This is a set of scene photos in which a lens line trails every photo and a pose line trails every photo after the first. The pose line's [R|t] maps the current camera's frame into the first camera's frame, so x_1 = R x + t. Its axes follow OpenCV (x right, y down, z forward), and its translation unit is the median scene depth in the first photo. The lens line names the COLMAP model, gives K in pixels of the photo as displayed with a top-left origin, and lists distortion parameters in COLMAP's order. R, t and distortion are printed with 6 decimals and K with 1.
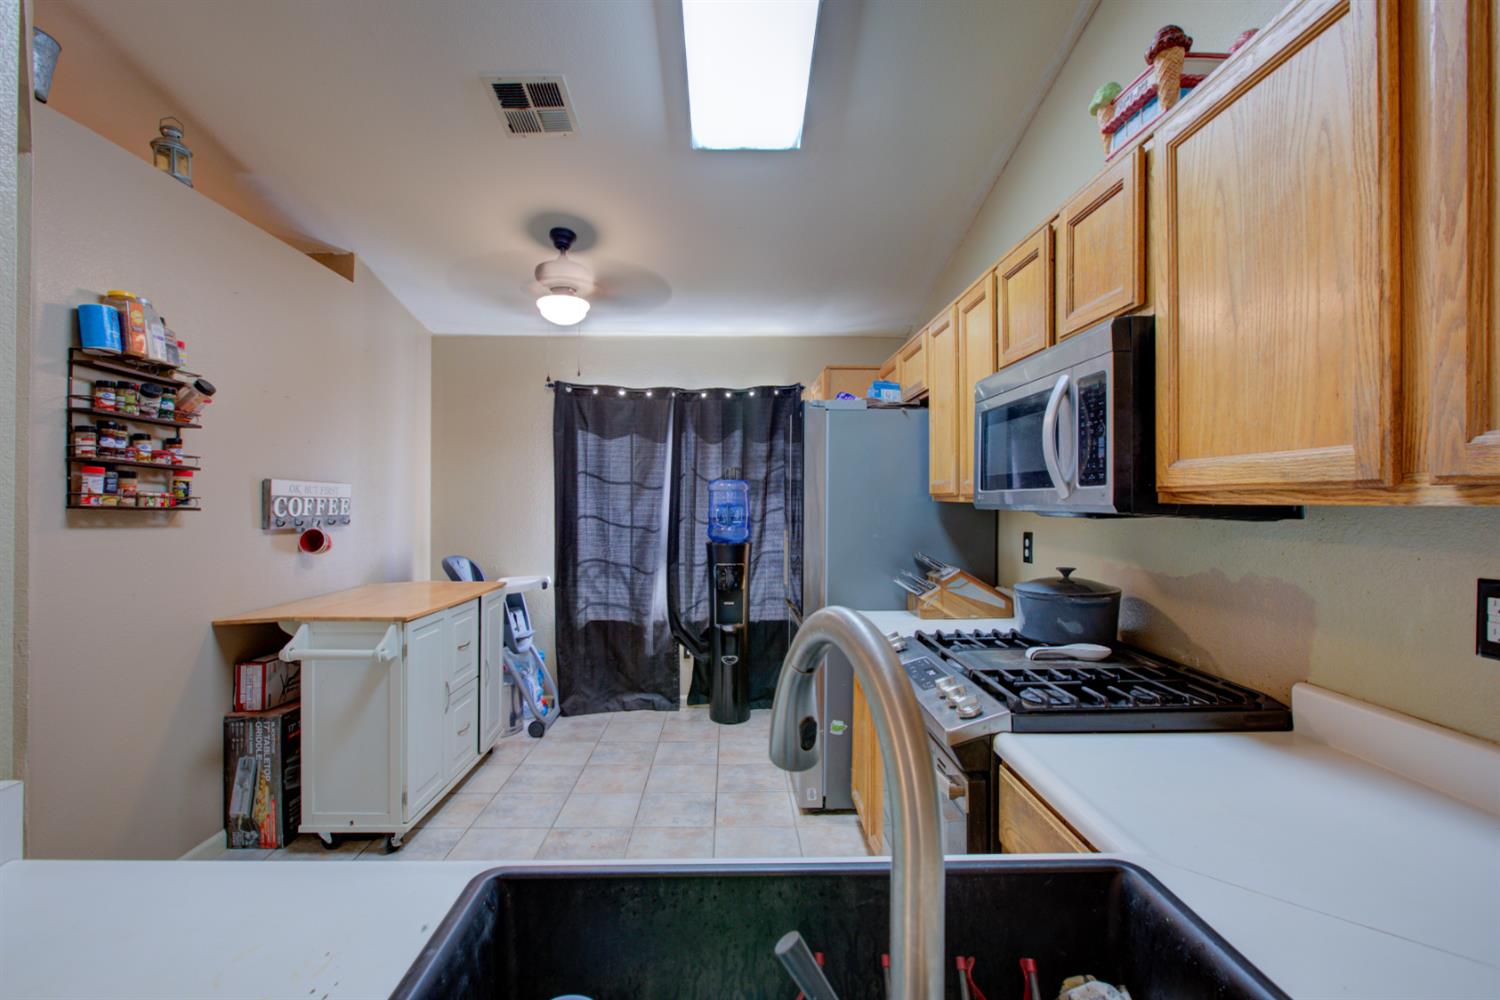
lens RADIAL K [[691.0, 0, 745.4], [0, 691.0, 501.7], [0, 0, 1]] dist [-0.001597, -0.000018]
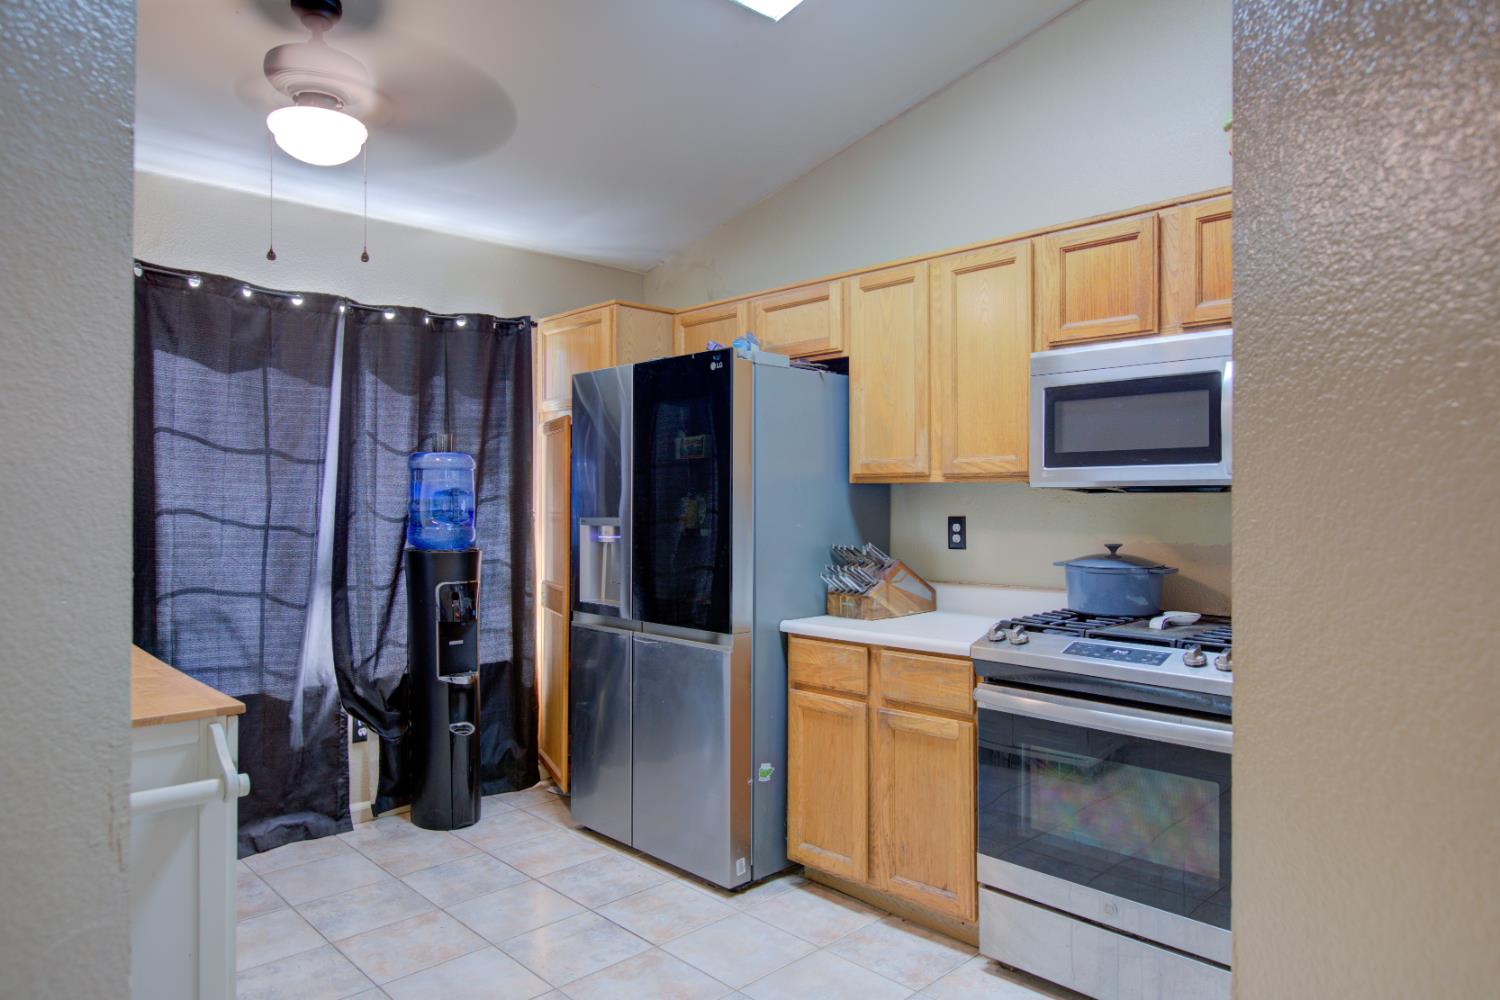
lens RADIAL K [[942.8, 0, 750.3], [0, 942.8, 496.4], [0, 0, 1]] dist [0.007955, 0.001058]
pose [[0.734762, 0.001555, 0.678323, -0.402818], [0.001390, 0.999992, -0.003799, 0.013105], [-0.678323, 0.003734, 0.734754, 0.152156]]
